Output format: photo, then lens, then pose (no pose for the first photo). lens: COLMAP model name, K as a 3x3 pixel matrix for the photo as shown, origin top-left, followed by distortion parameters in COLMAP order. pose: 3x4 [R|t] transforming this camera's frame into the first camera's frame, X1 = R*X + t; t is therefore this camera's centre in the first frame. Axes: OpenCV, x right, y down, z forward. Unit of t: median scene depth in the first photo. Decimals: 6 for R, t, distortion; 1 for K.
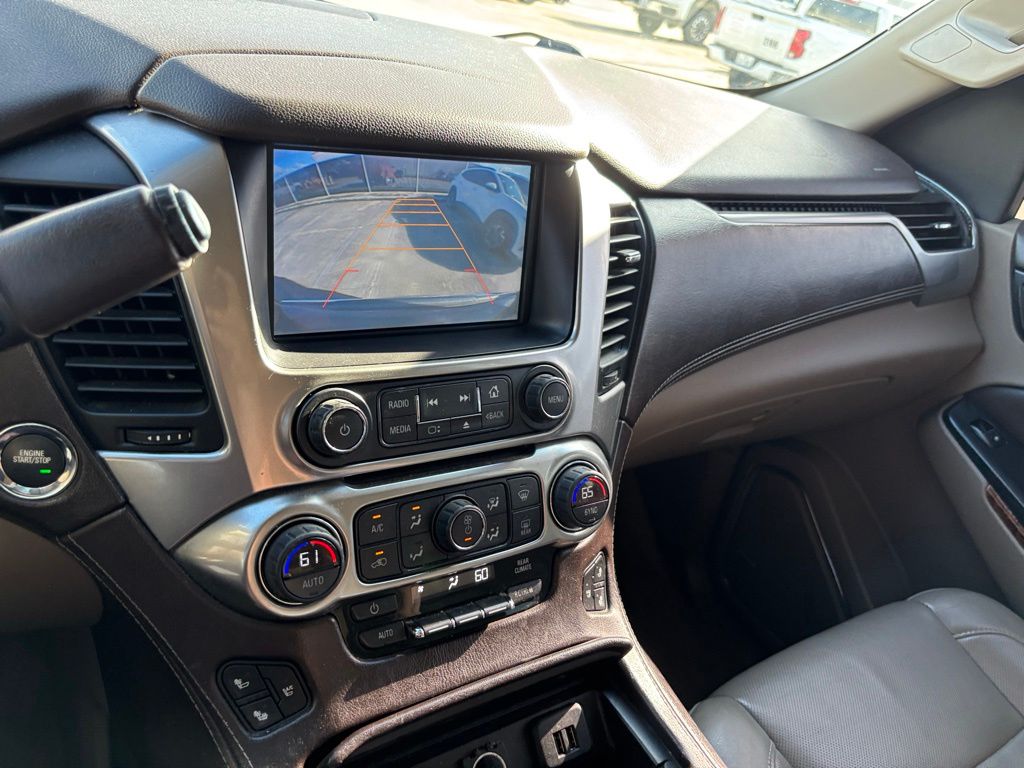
lens RADIAL K [[784.6, 0, 506.7], [0, 784.6, 380.4], [0, 0, 1]] dist [0.031883, -0.028847]
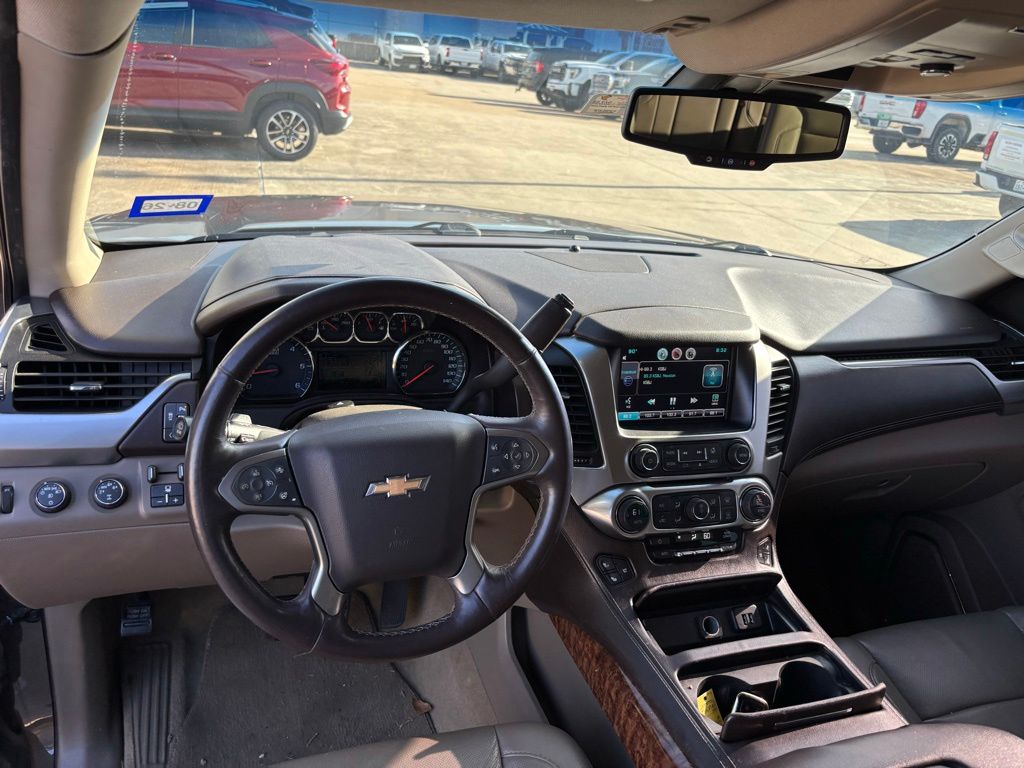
lens RADIAL K [[784.6, 0, 505.8], [0, 784.6, 379.1], [0, 0, 1]] dist [0.031883, -0.028847]
pose [[0.968772, 0.003401, -0.247929, -0.030224], [-0.036502, 0.990968, -0.129035, 0.114087], [0.245251, 0.134055, 0.960146, -1.200481]]
